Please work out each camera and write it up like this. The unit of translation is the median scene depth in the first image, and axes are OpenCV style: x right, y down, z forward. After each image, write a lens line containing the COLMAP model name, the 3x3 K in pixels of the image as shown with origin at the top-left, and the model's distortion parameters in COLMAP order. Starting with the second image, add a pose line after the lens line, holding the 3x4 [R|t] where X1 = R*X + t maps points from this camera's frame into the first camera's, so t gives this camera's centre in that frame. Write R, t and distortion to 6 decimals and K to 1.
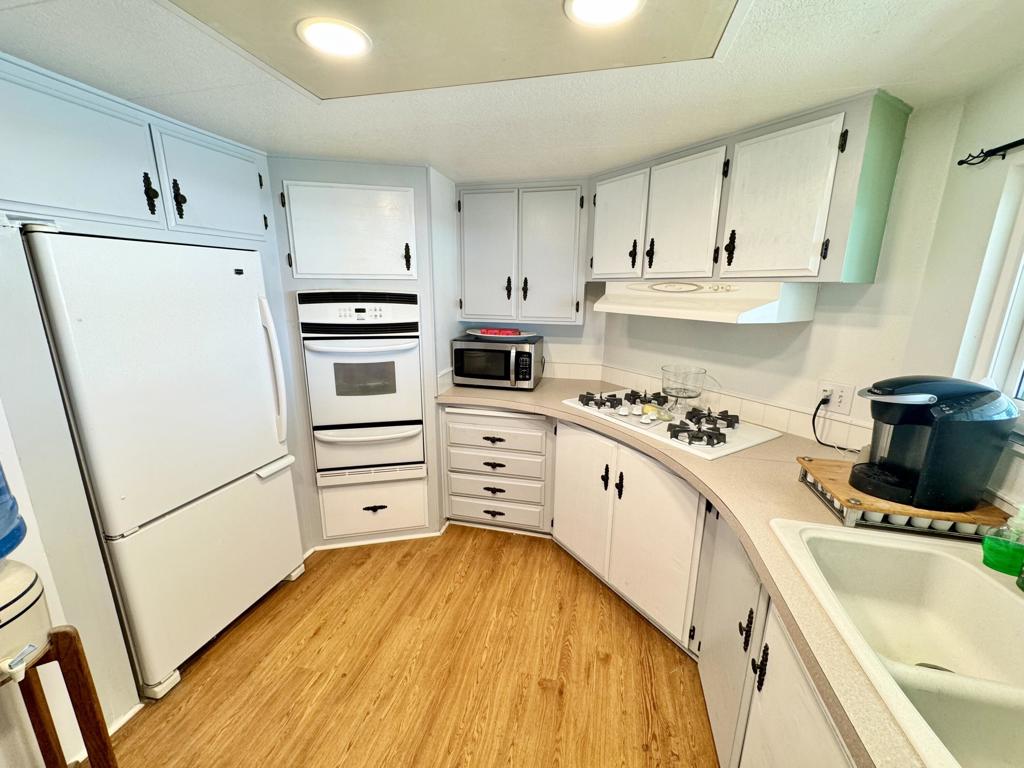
lens RADIAL K [[410.0, 0, 512.4], [0, 410.0, 383.5], [0, 0, 1]] dist [-0.001465, -0.000092]
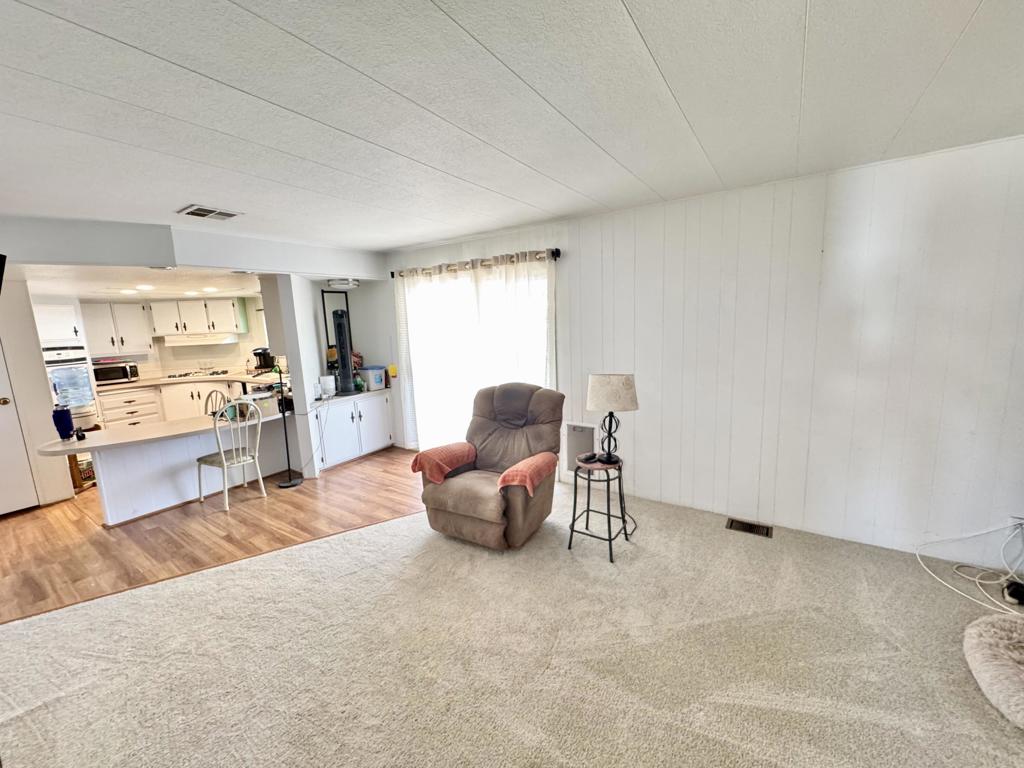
lens RADIAL K [[410.0, 0, 510.2], [0, 410.0, 382.3], [0, 0, 1]] dist [-0.001465, -0.000092]
pose [[0.348420, -0.165617, 0.922591, -1.869455], [0.267235, 0.960969, 0.071584, 0.573293], [-0.898437, 0.221607, 0.379079, -2.500468]]
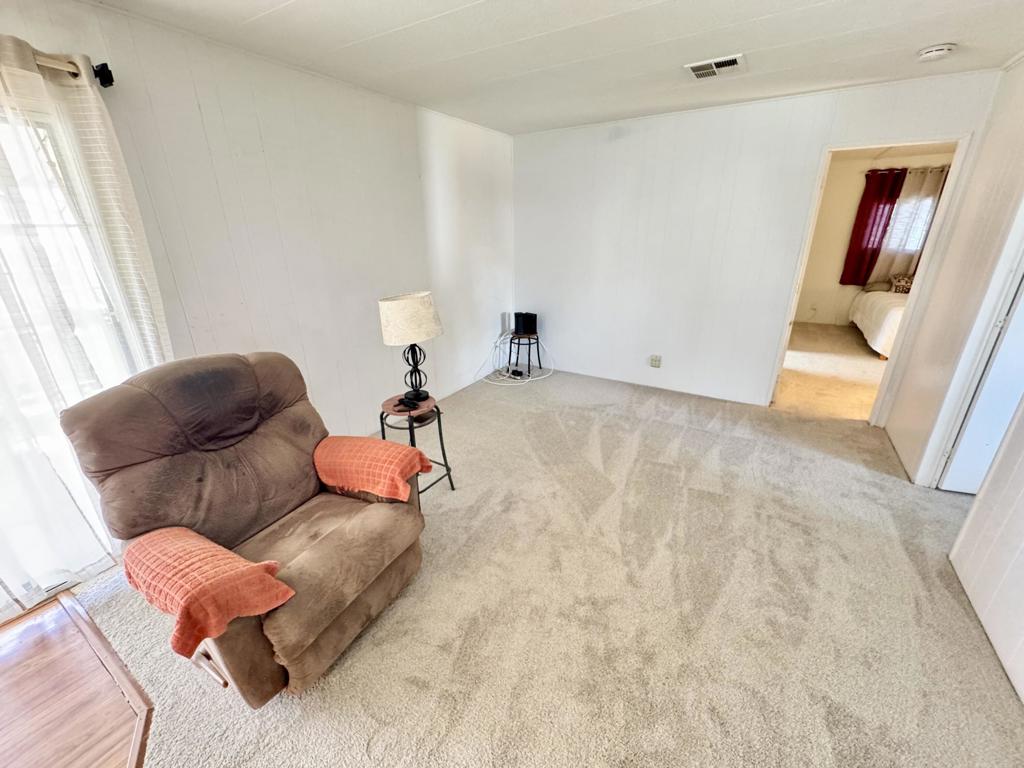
lens RADIAL K [[410.0, 0, 514.7], [0, 410.0, 381.8], [0, 0, 1]] dist [-0.001465, -0.000092]
pose [[-0.950538, -0.107858, 0.291282, 1.479149], [0.075830, 0.828817, 0.554357, -0.536478], [-0.301211, 0.549025, -0.779643, 2.593036]]
